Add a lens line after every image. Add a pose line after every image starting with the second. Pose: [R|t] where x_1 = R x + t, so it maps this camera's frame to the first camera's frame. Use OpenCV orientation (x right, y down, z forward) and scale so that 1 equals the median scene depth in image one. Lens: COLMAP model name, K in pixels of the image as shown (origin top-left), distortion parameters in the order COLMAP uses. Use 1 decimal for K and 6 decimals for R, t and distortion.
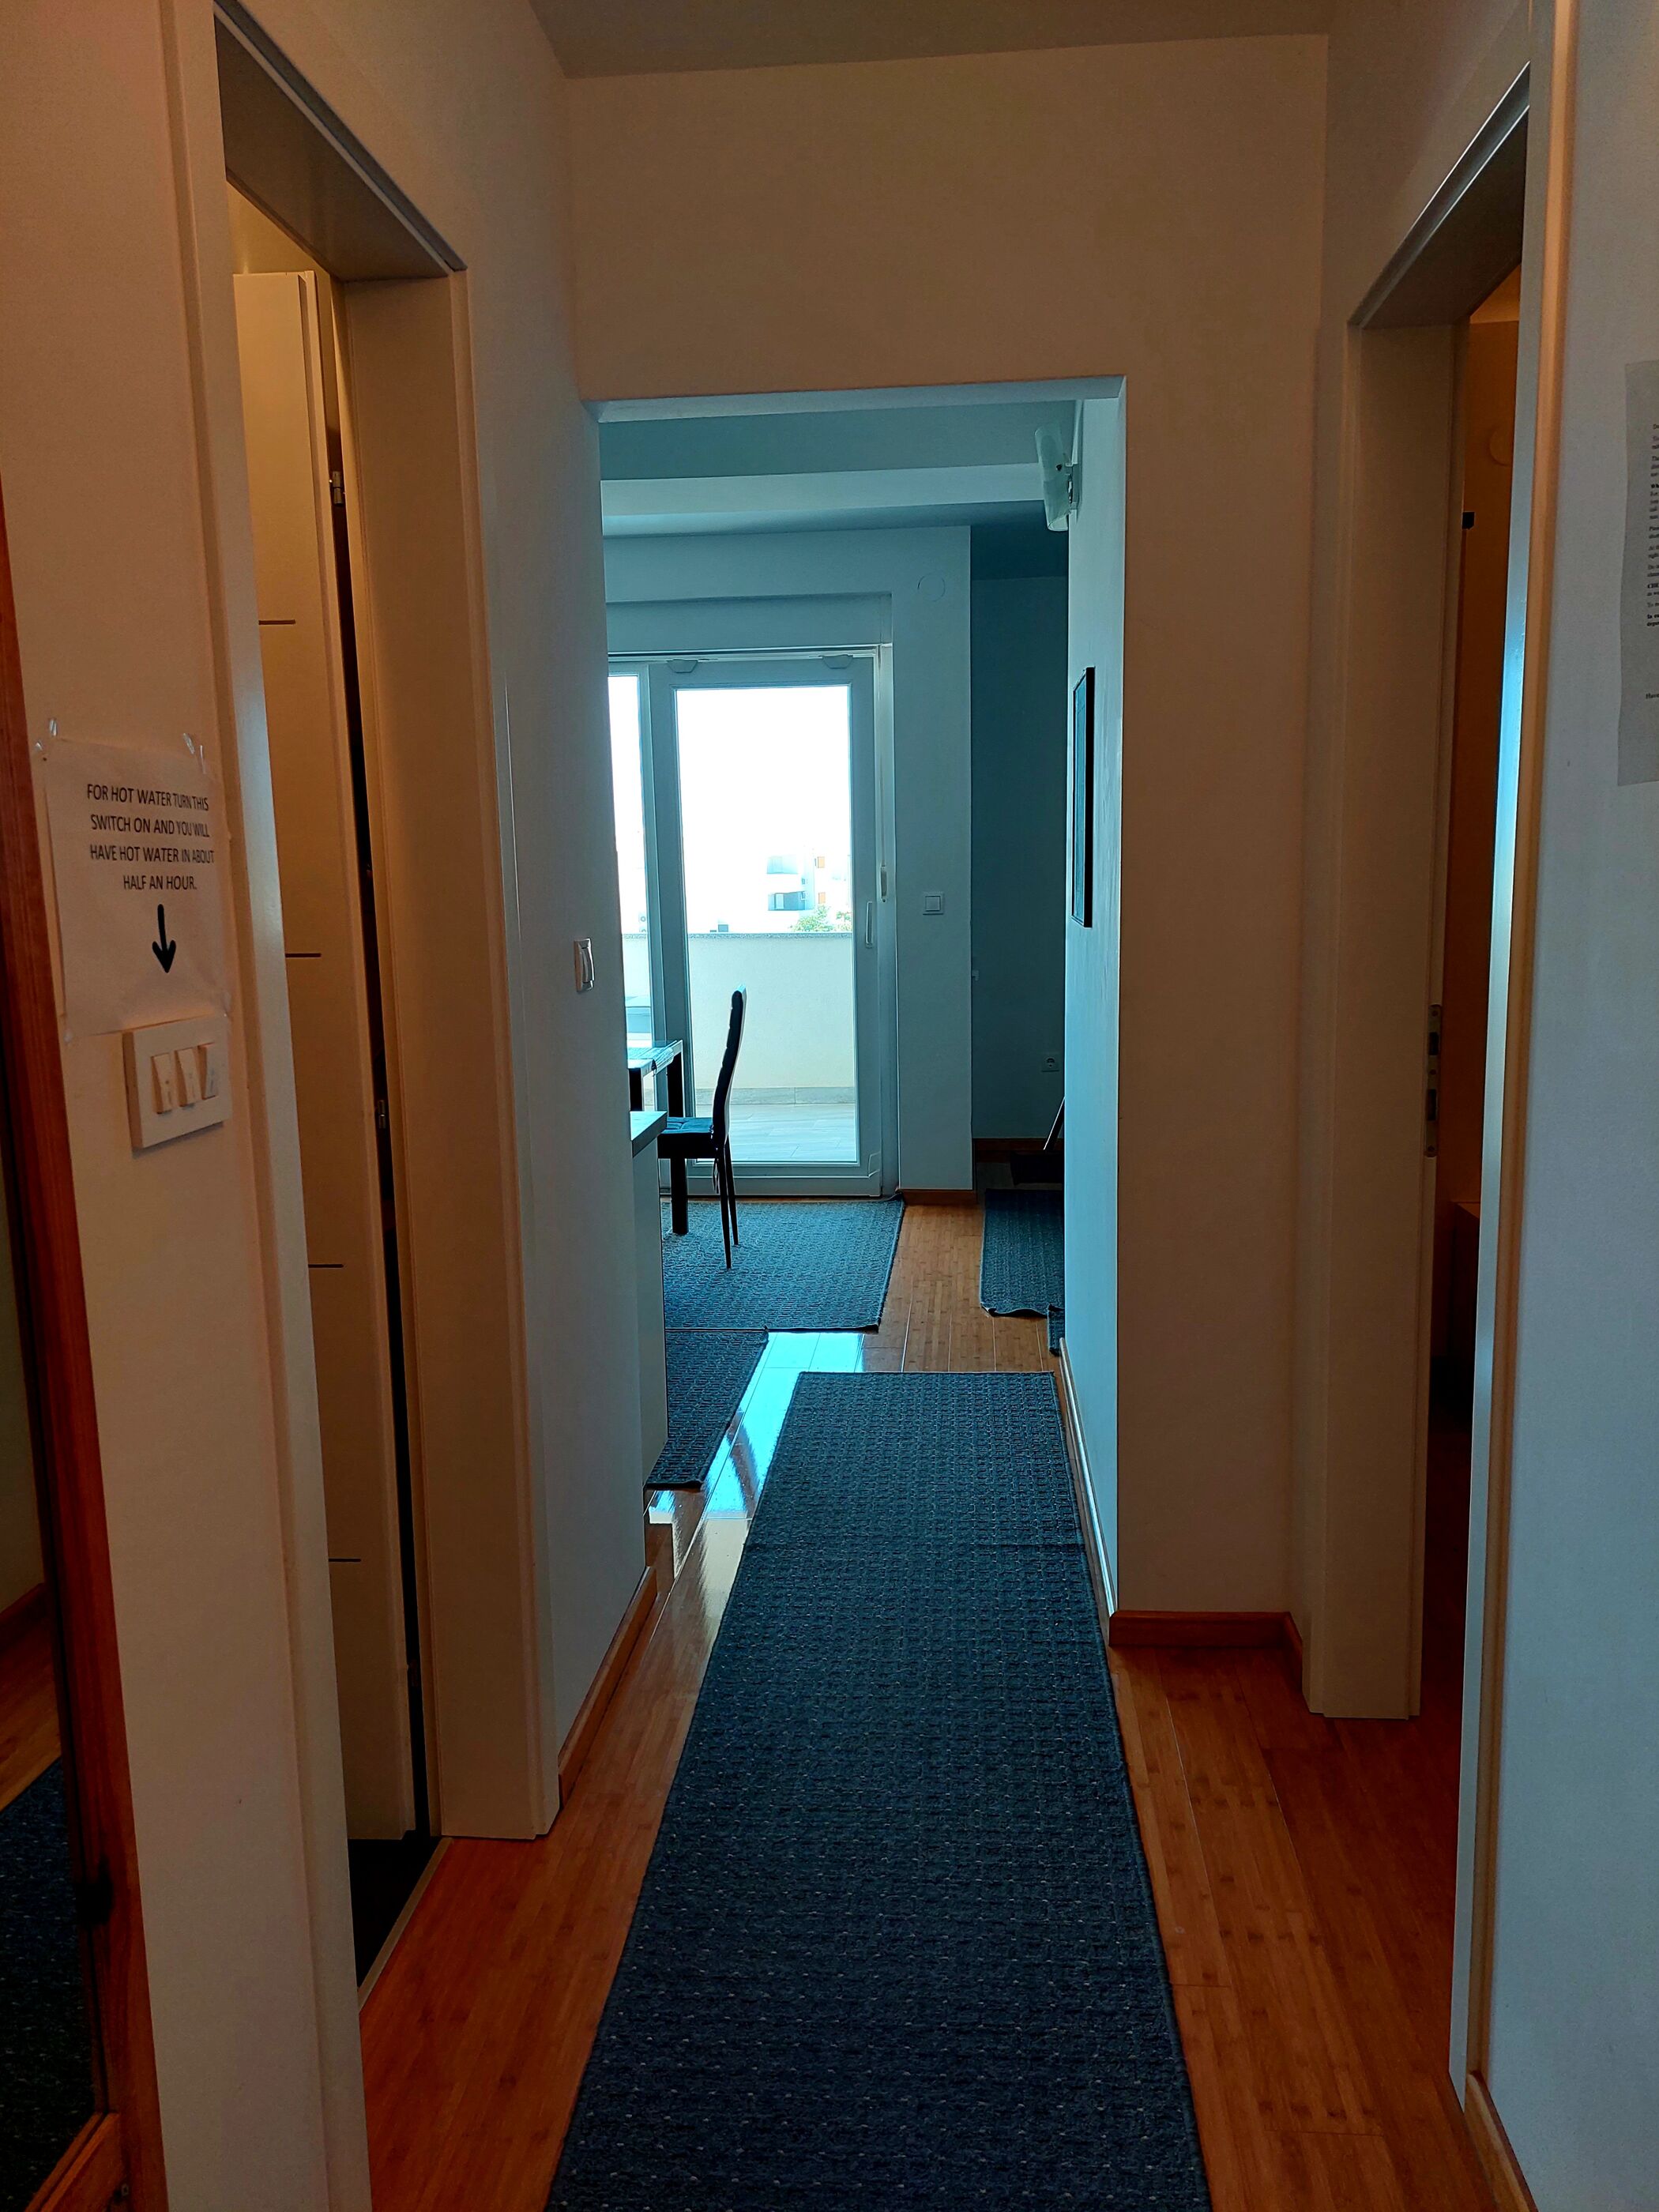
lens RADIAL K [[1575.9, 0, 832.6], [0, 1575.9, 1104.9], [0, 0, 1]] dist [0.045565, -0.020776]
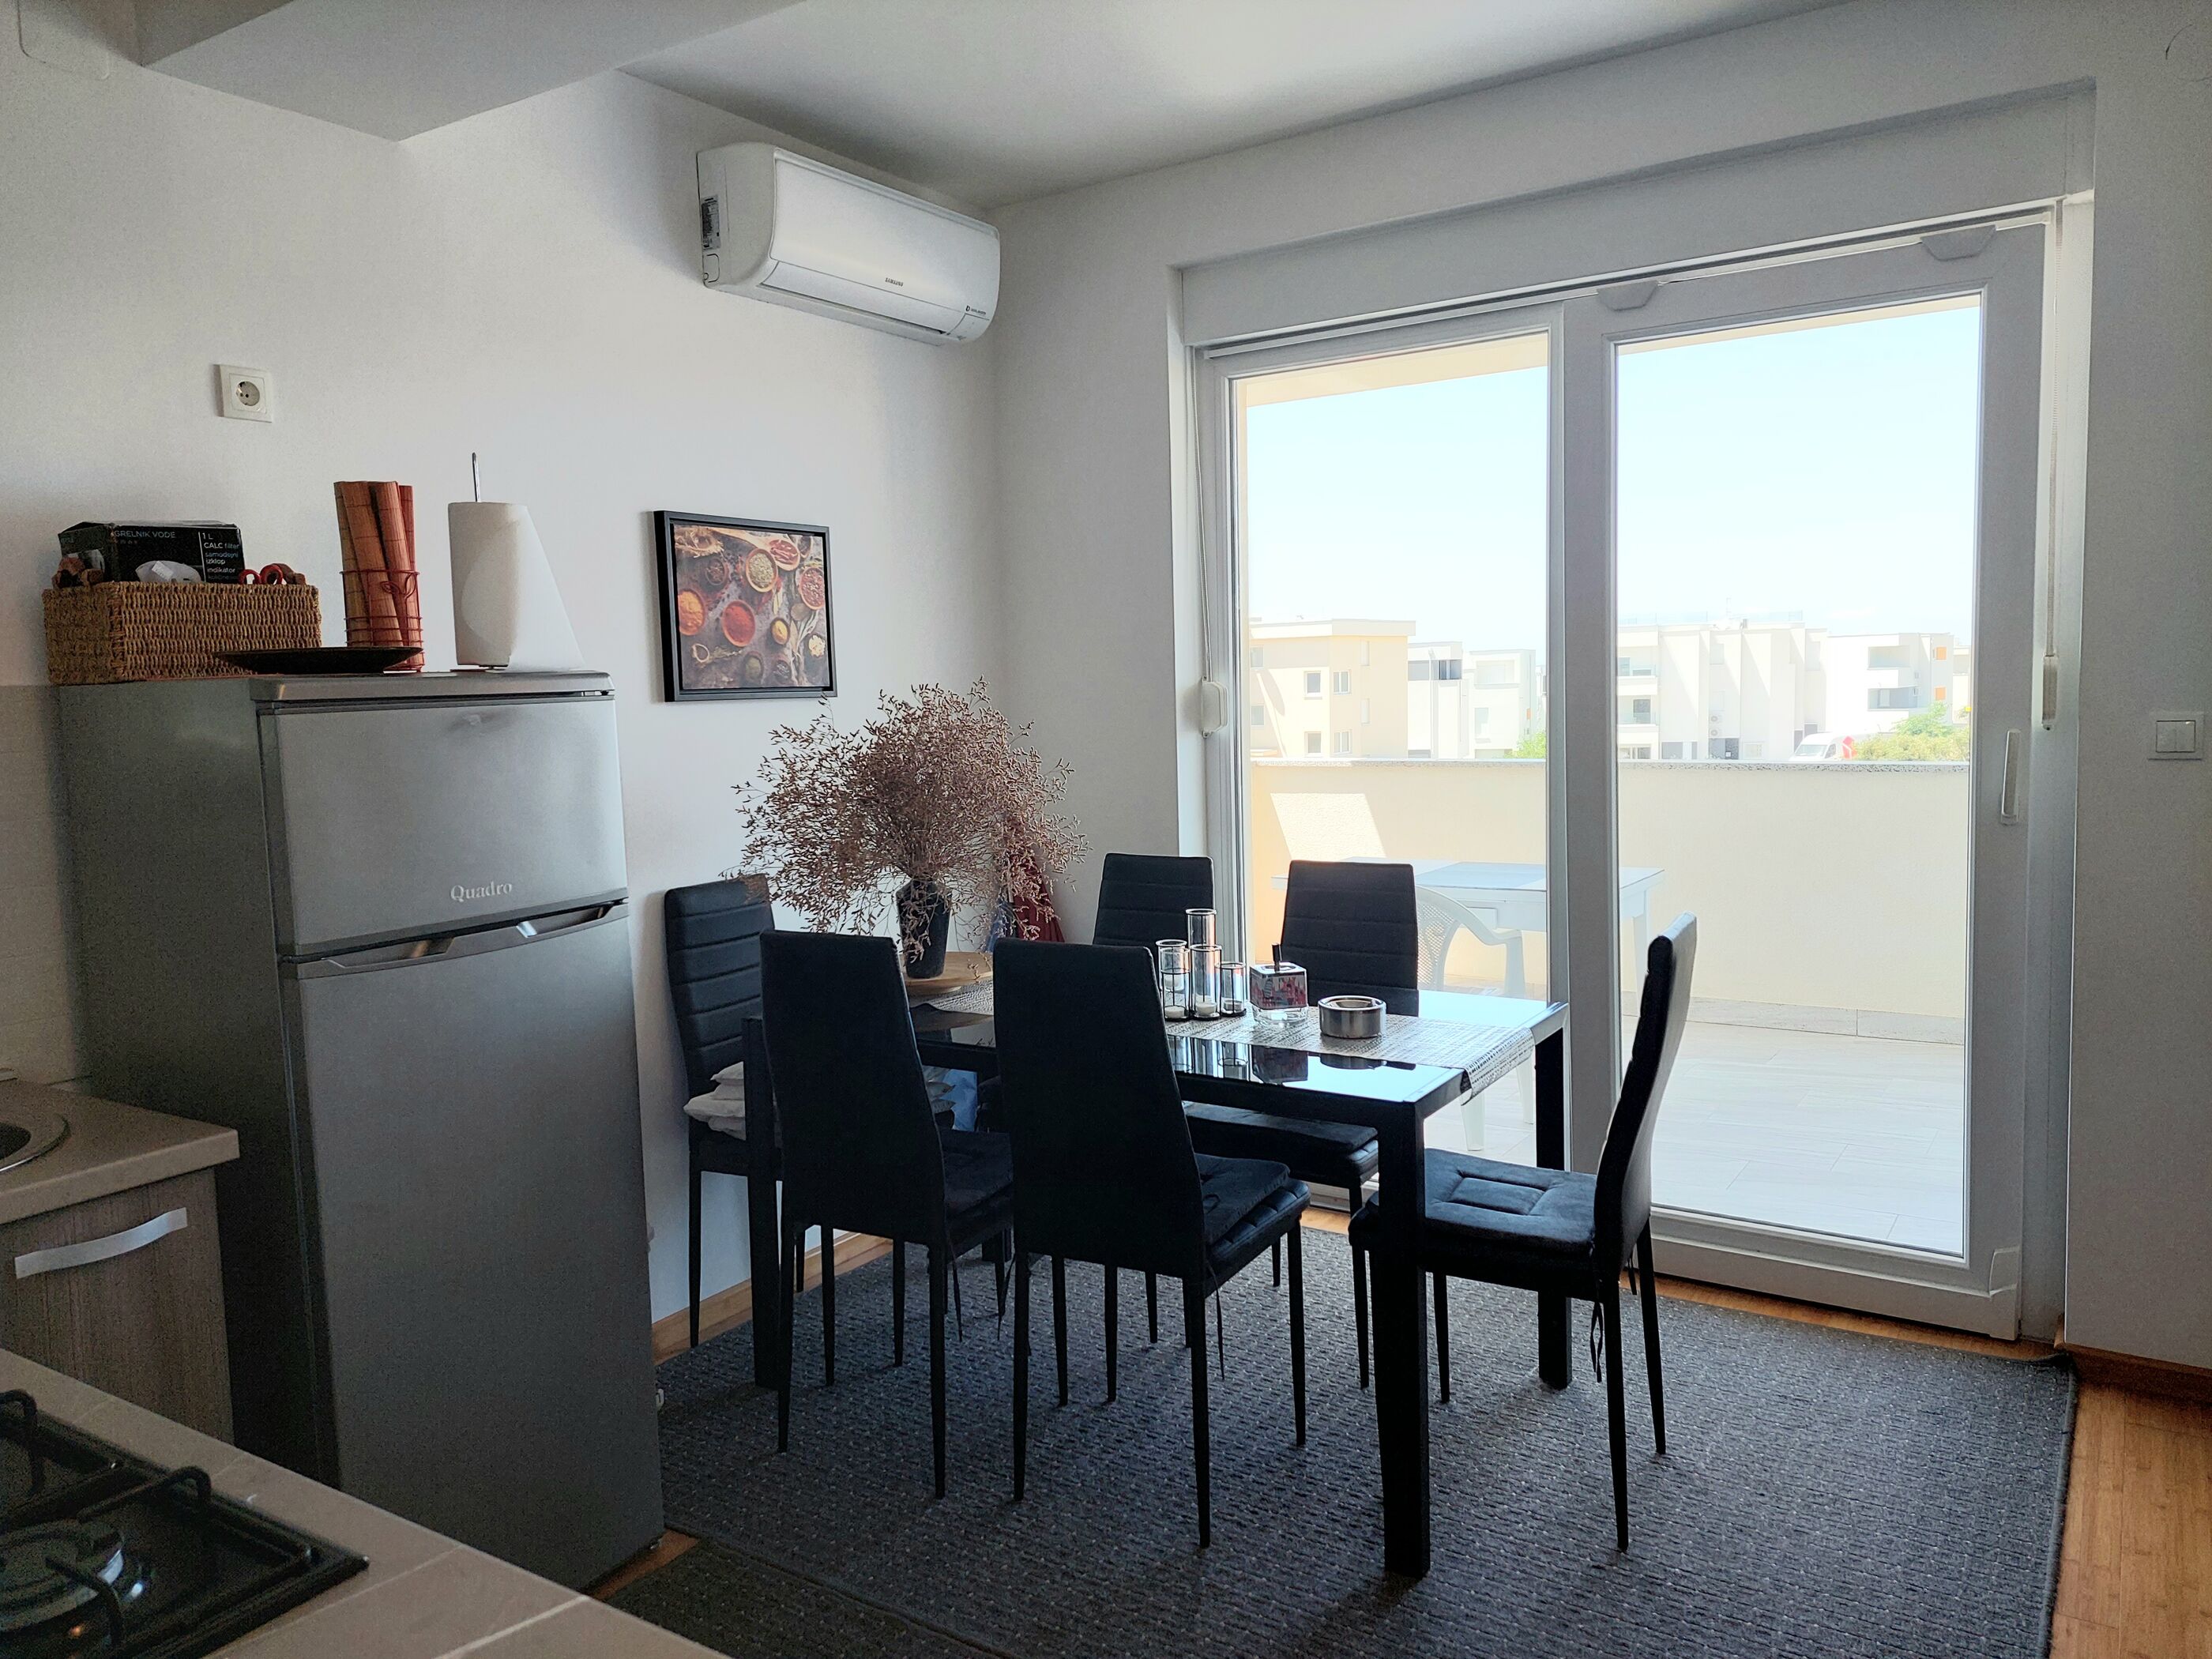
lens RADIAL K [[1575.9, 0, 1111.6], [0, 1575.9, 827.3], [0, 0, 1]] dist [0.045565, -0.020776]
pose [[0.884618, 0.036645, -0.464874, 0.008032], [-0.058529, 0.997749, -0.032726, -0.067110], [0.462629, 0.056158, 0.884772, 0.445774]]
